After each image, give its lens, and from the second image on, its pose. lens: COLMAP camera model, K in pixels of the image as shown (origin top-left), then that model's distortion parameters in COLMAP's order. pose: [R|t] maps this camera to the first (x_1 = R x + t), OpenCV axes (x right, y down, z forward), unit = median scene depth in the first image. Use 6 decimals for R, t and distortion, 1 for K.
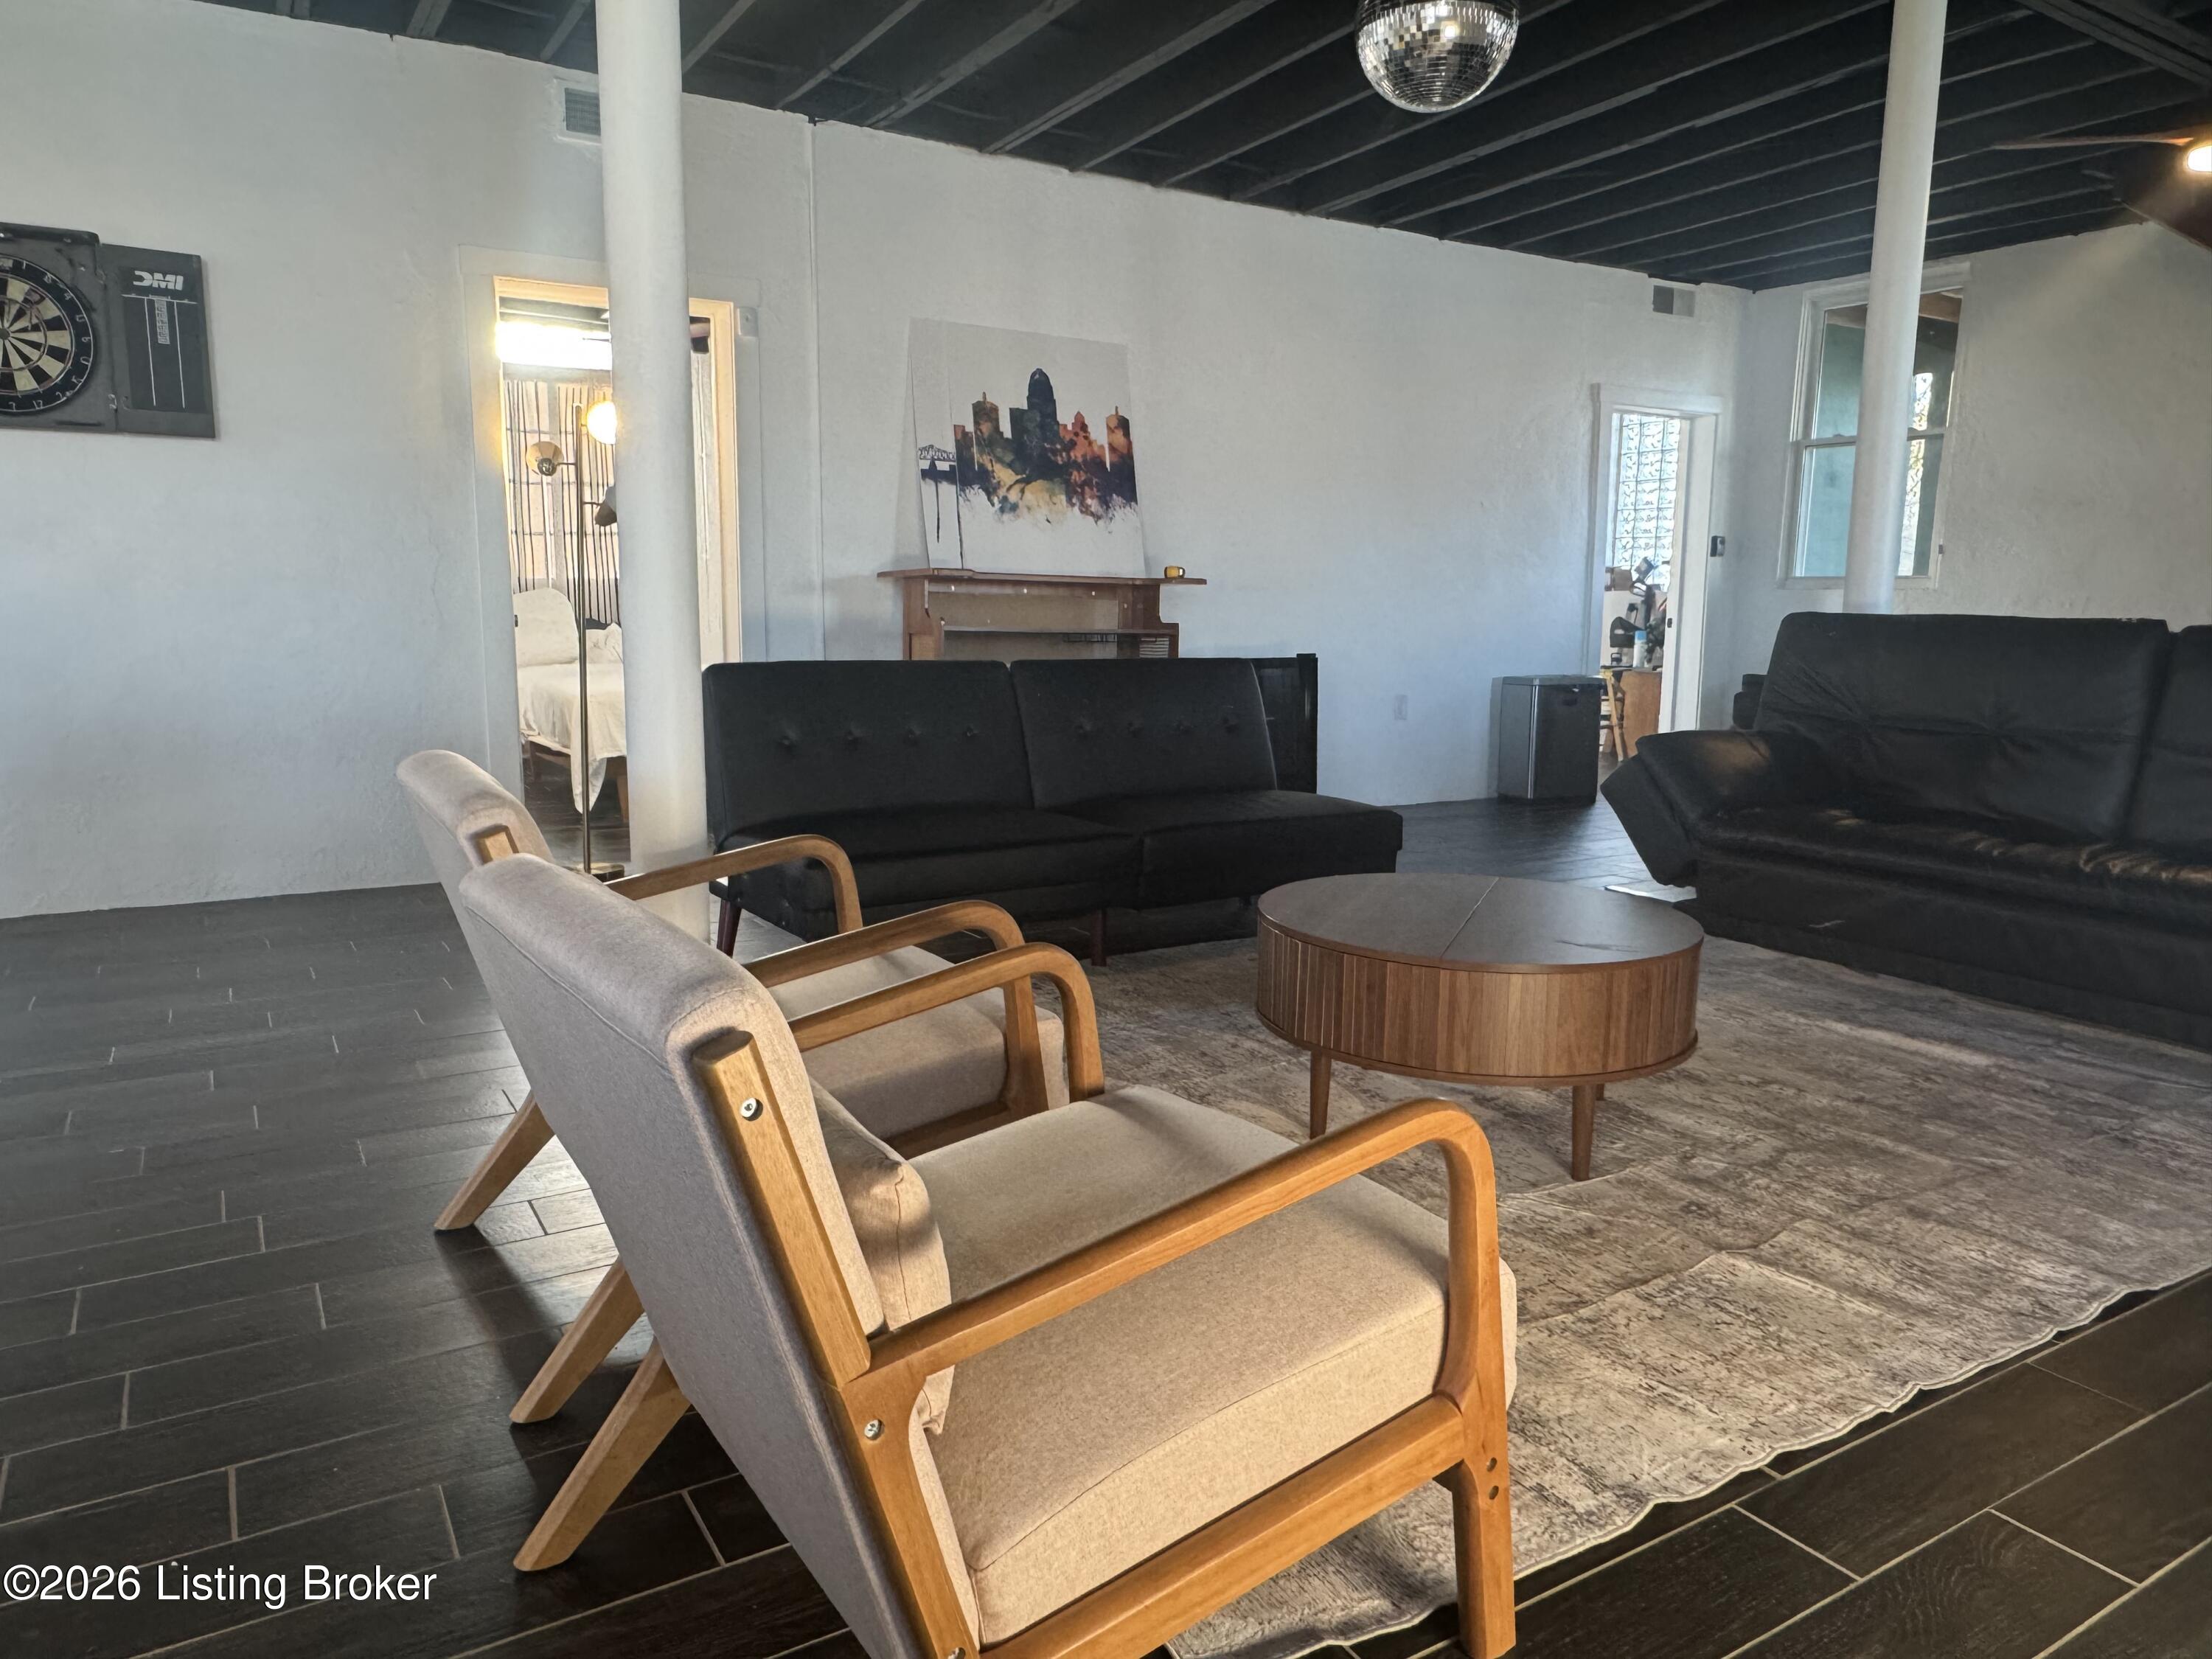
lens RADIAL K [[1467.7, 0, 1103.5], [0, 1467.7, 828.7], [0, 0, 1]] dist [-0.009207, -0.002466]
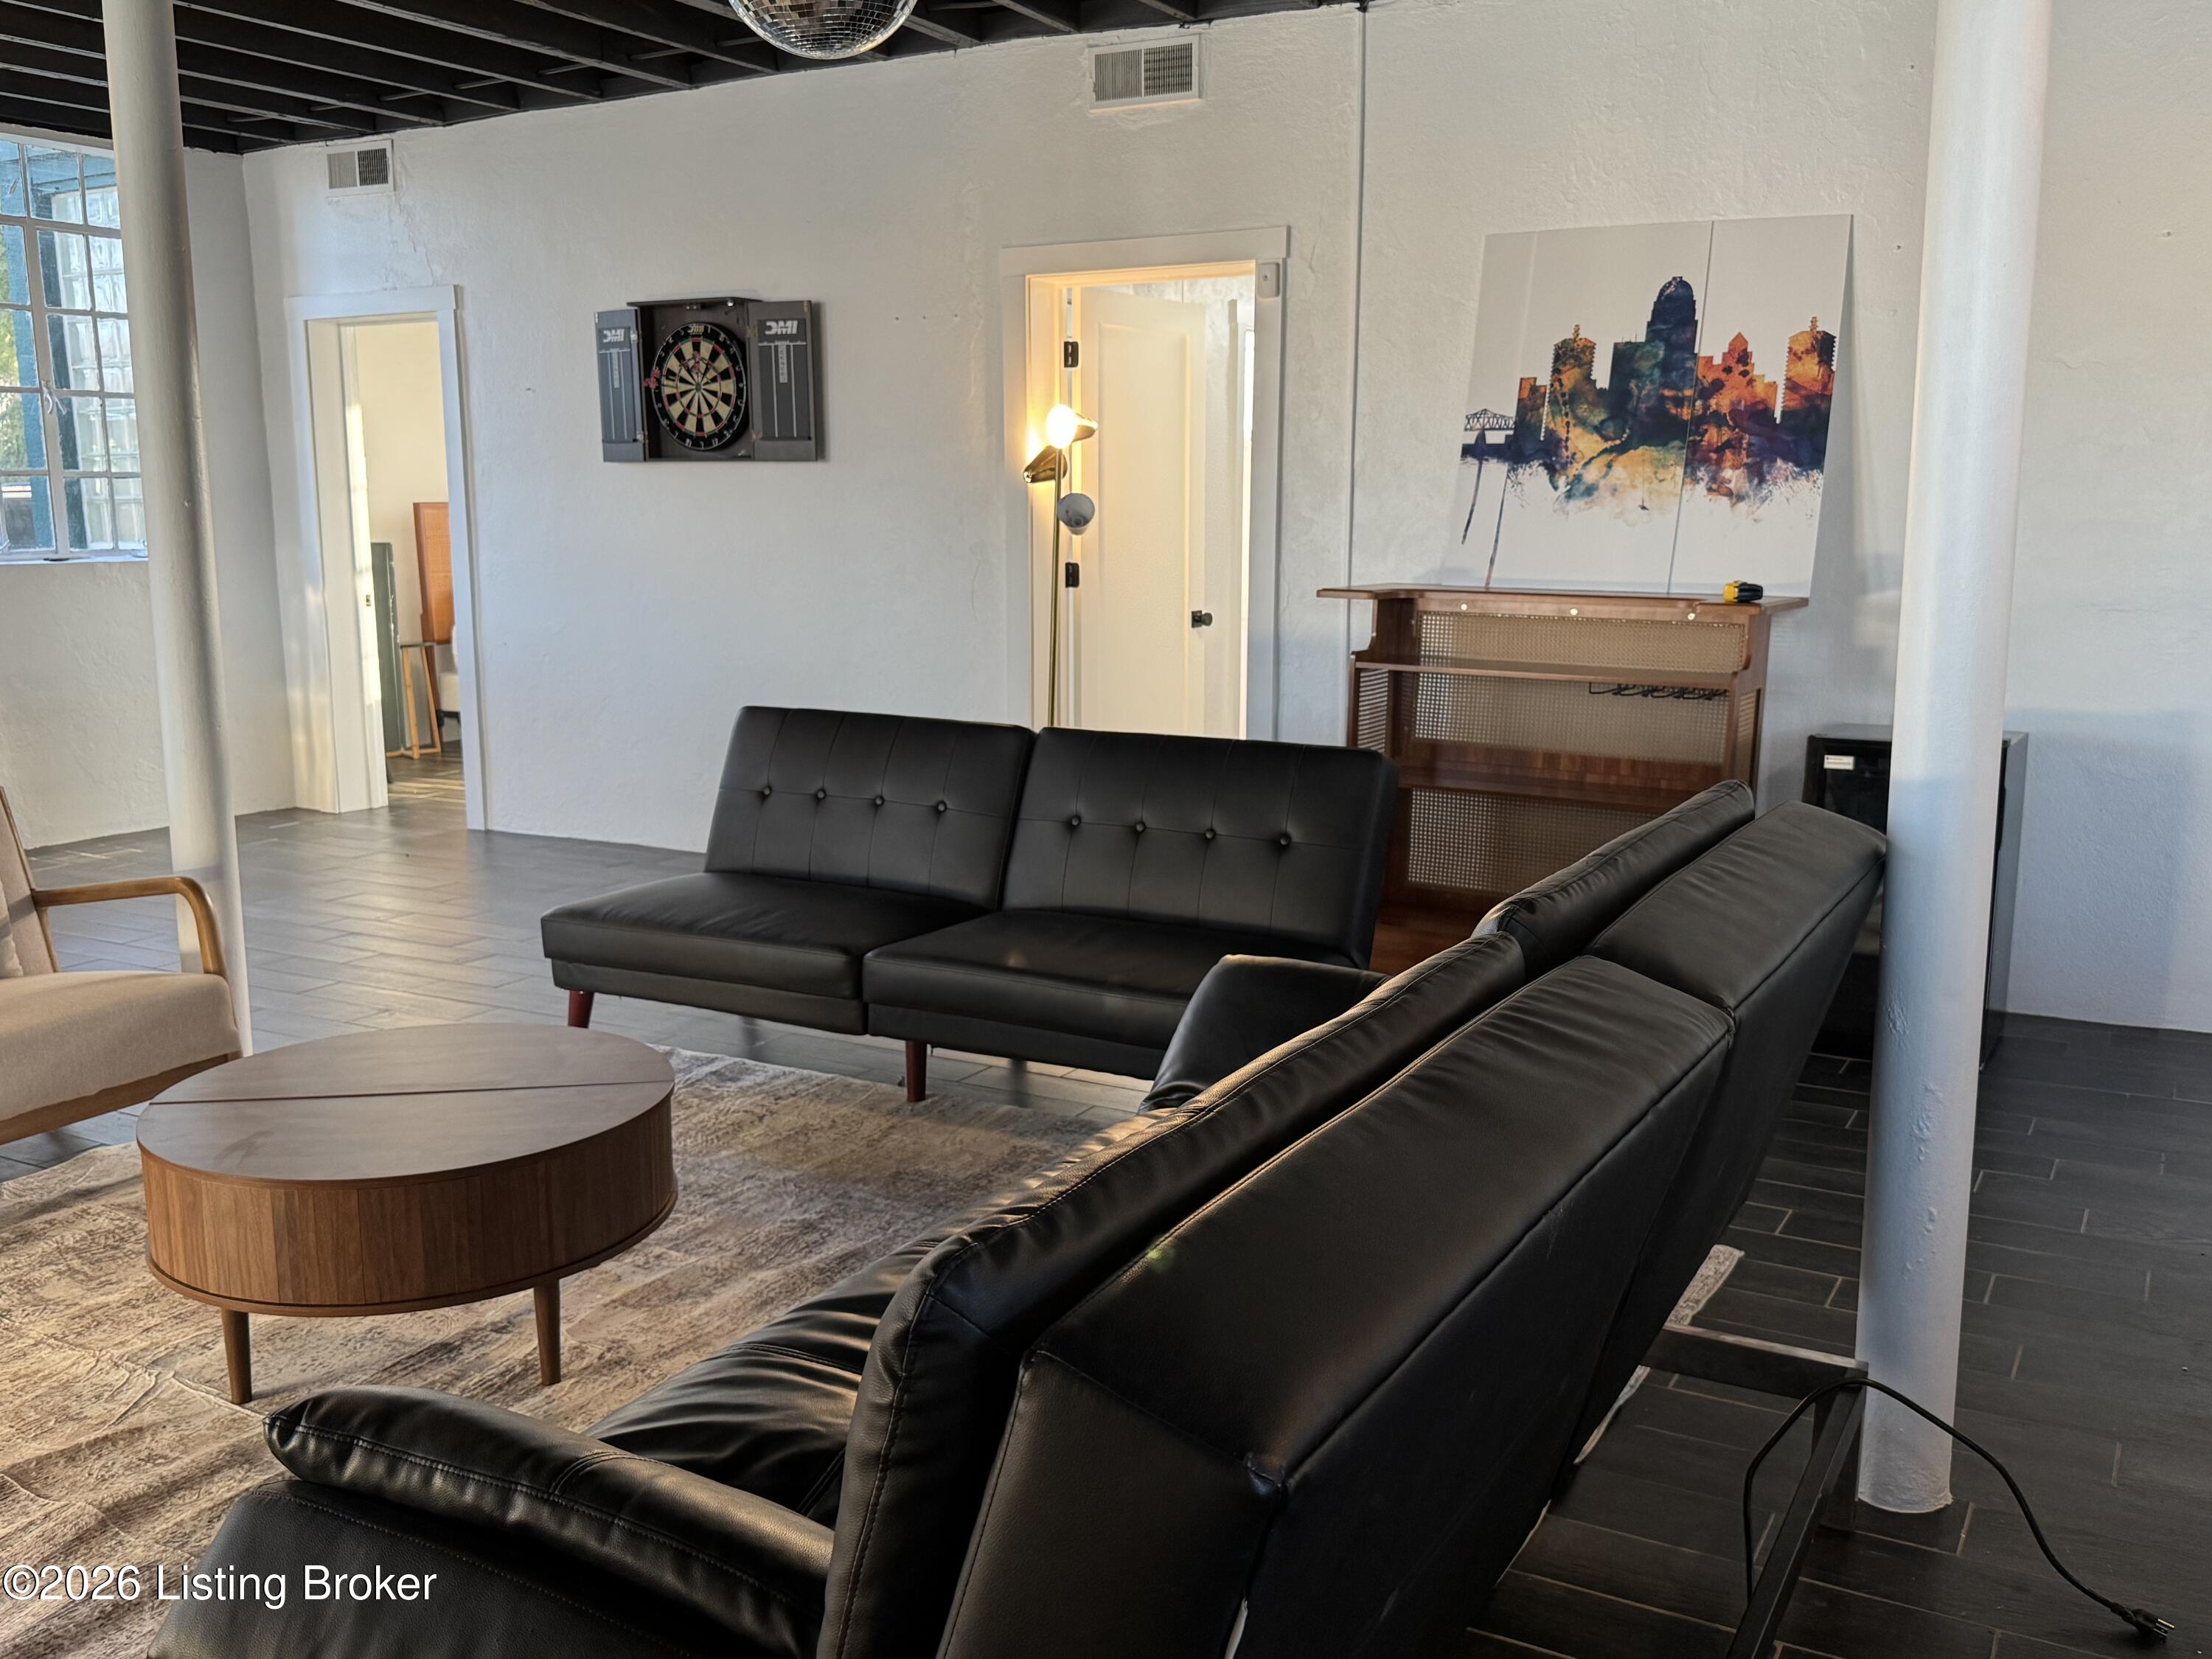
lens RADIAL K [[2016.1, 0, 1104.8], [0, 2016.1, 836.1], [0, 0, 1]] dist [0.052861, 0.000000]
pose [[0.483769, 0.140531, -0.863840, 0.677536], [-0.123747, 0.988091, 0.091443, -0.116387], [0.866403, 0.062661, 0.495398, 0.336832]]
